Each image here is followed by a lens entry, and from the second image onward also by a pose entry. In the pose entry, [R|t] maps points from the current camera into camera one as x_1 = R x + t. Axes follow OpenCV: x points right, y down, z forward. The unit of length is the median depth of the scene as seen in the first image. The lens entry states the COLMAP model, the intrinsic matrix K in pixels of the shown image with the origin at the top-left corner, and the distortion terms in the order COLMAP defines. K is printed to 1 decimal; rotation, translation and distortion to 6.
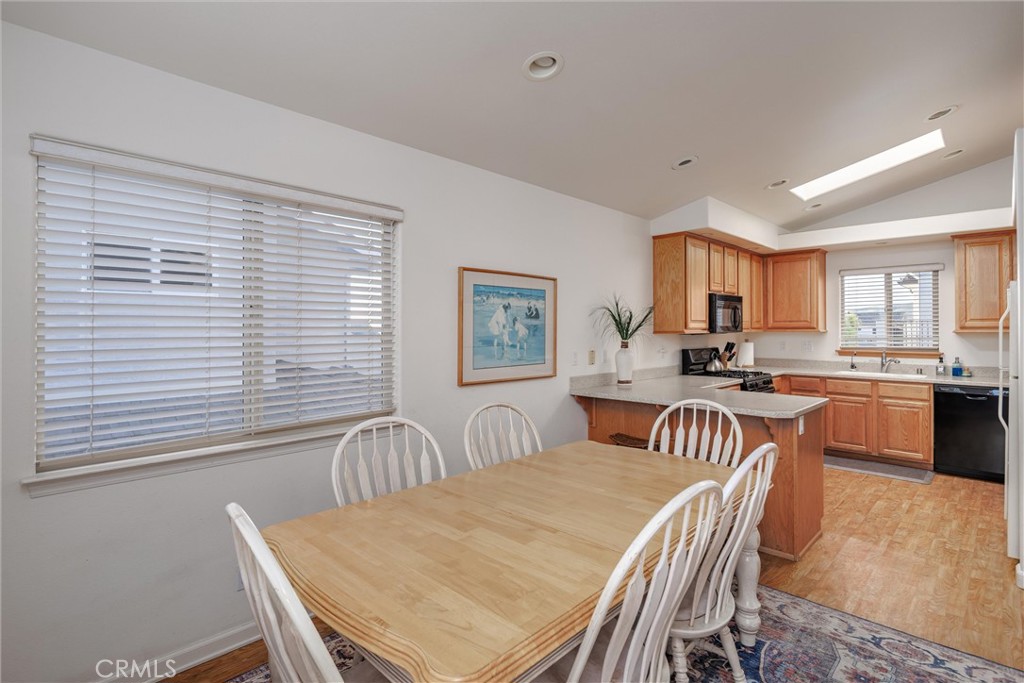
lens RADIAL K [[501.4, 0, 513.0], [0, 501.4, 324.8], [0, 0, 1]] dist [0.016731, -0.001635]
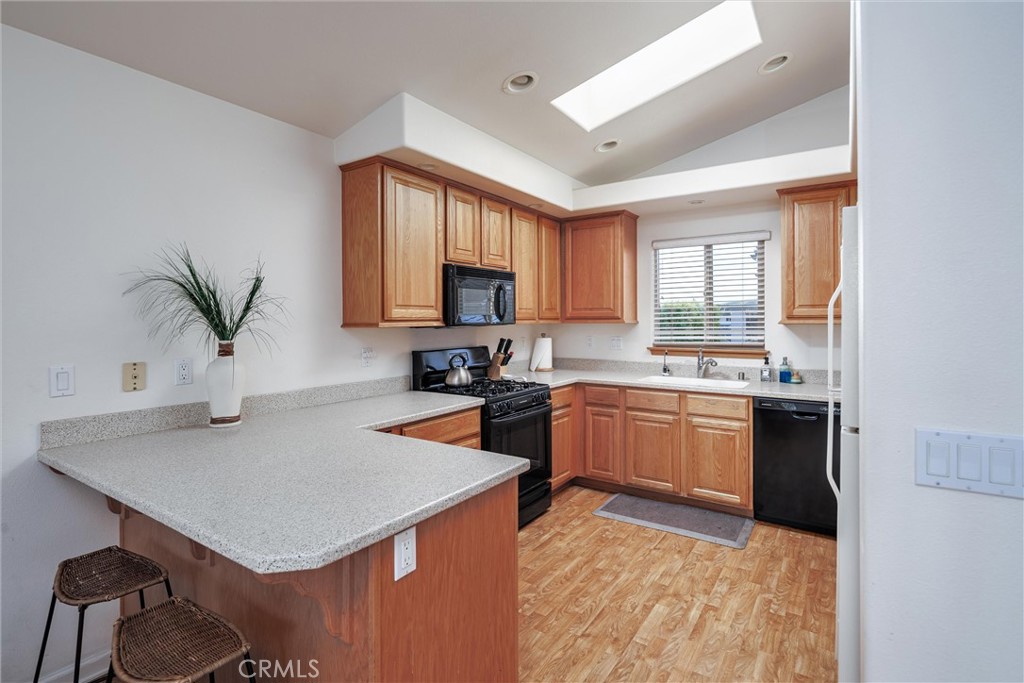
lens RADIAL K [[497.7, 0, 494.1], [0, 497.7, 319.6], [0, 0, 1]] dist [0.000497, -0.000174]
pose [[0.987433, -0.001955, 0.158028, 0.335055], [0.000757, 0.999971, 0.007640, 0.003325], [-0.158038, -0.007424, 0.987405, 0.343710]]
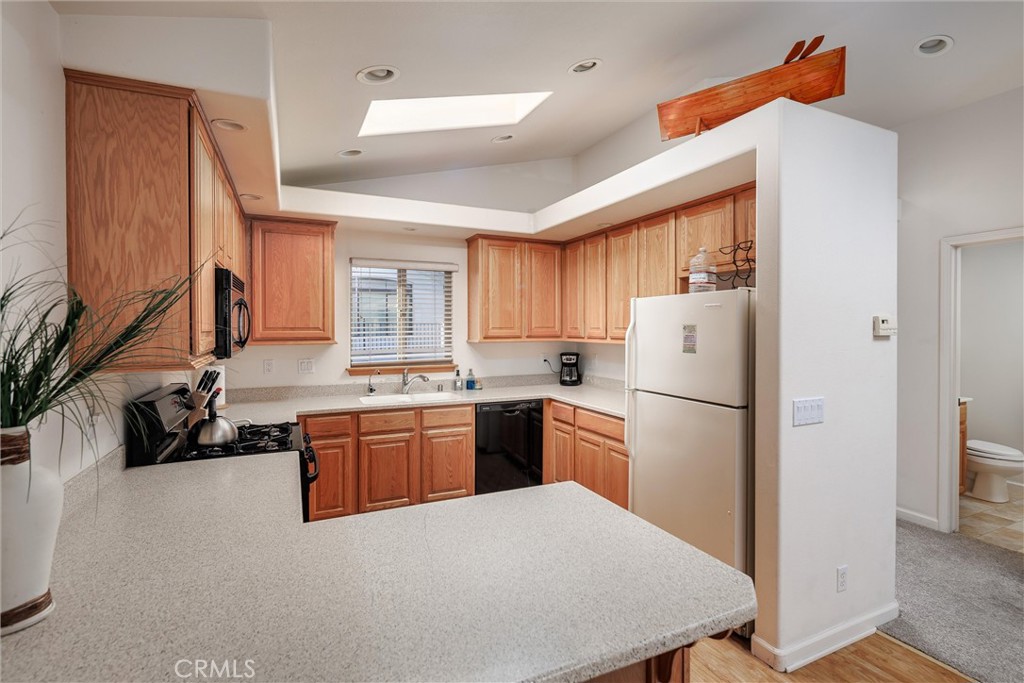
lens RADIAL K [[502.1, 0, 552.5], [0, 502.1, 334.2], [0, 0, 1]] dist [0.001190, -0.000307]
pose [[0.330954, -0.013363, 0.943552, 0.071714], [-0.006243, 0.999847, 0.016350, -0.013968], [-0.943626, -0.011301, 0.330820, 0.549994]]
